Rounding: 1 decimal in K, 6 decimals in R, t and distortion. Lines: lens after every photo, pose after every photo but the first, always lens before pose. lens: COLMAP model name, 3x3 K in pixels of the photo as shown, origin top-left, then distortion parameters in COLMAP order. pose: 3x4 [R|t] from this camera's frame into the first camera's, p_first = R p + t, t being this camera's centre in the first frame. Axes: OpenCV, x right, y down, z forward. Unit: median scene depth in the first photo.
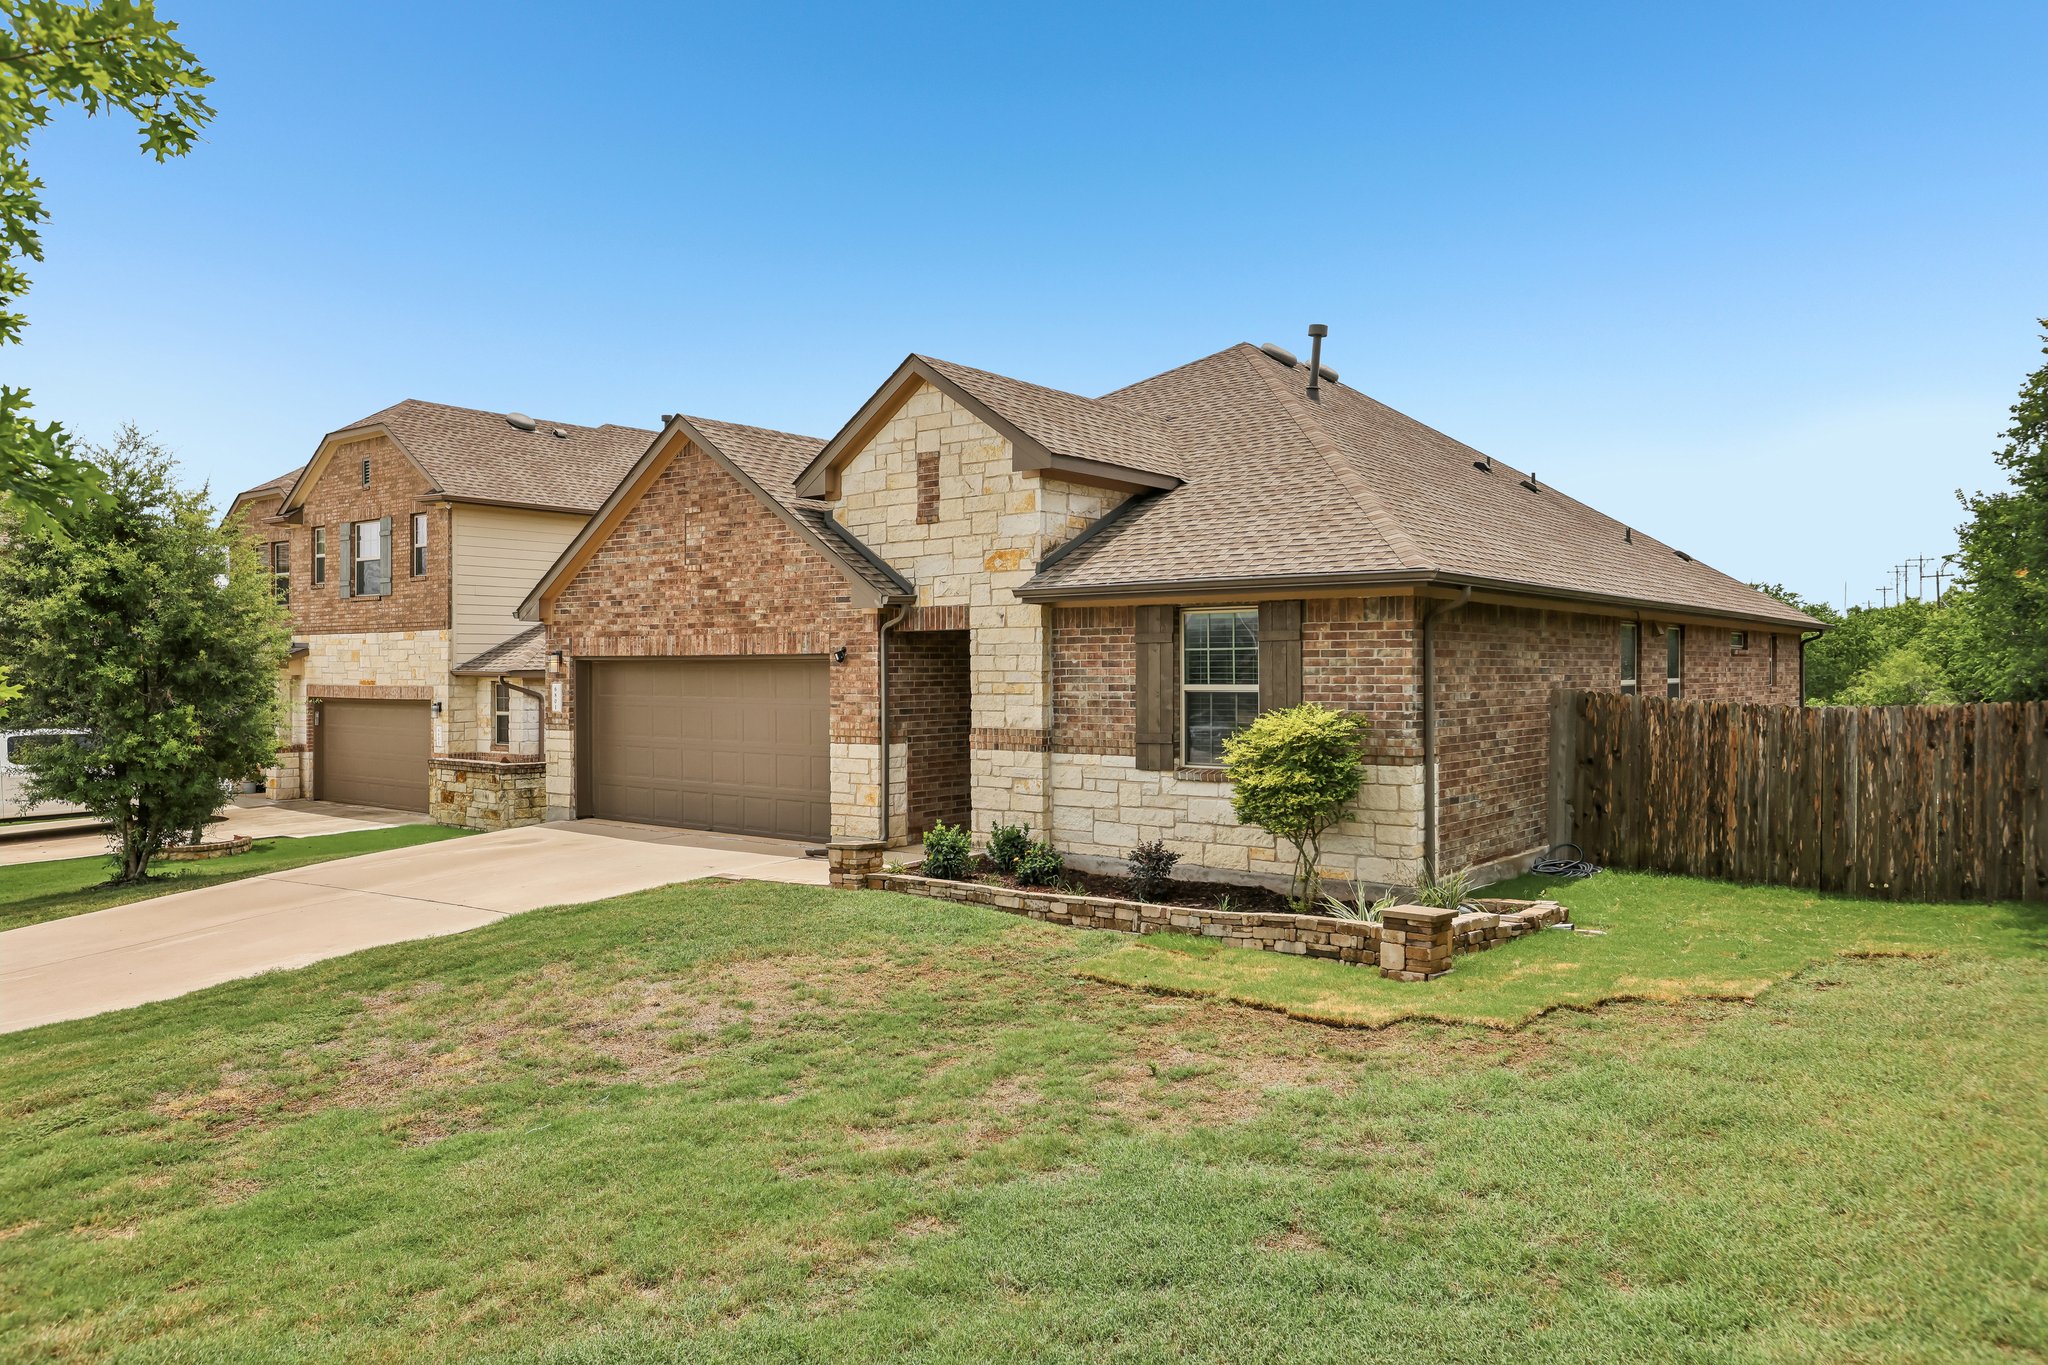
lens RADIAL K [[1441.3, 0, 1015.5], [0, 1441.3, 671.6], [0, 0, 1]] dist [0.005582, 0.005633]
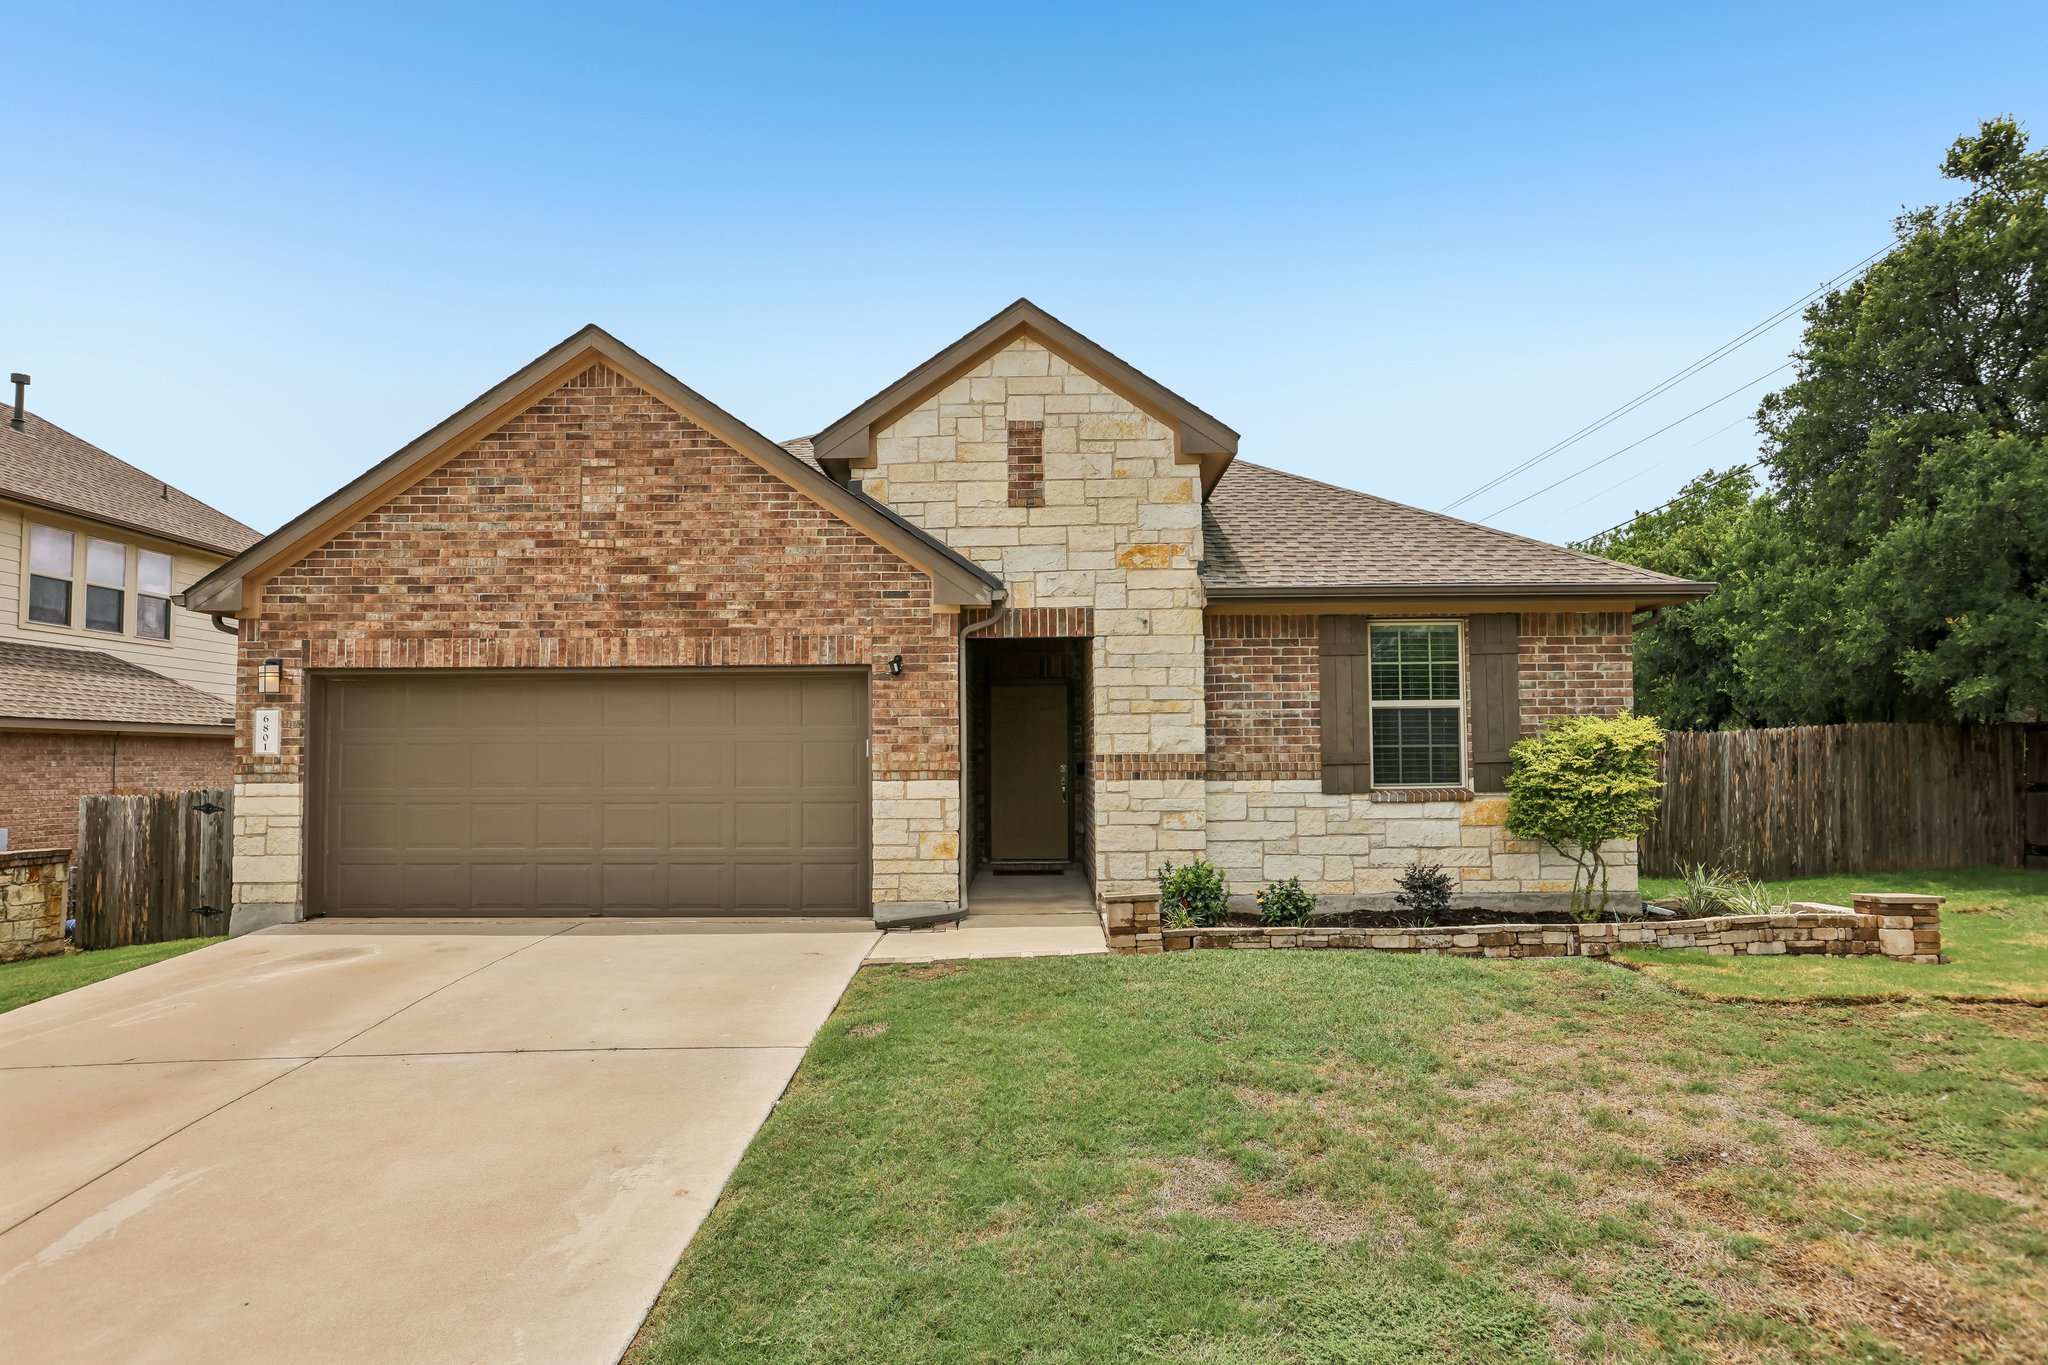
lens RADIAL K [[1273.7, 0, 1043.0], [0, 1273.7, 708.0], [0, 0, 1]] dist [-0.028459, 0.027923]
pose [[0.783533, 0.024728, 0.620858, -0.513289], [0.006986, 0.998794, -0.048598, 0.047834], [-0.621311, 0.042416, 0.782415, 0.445700]]
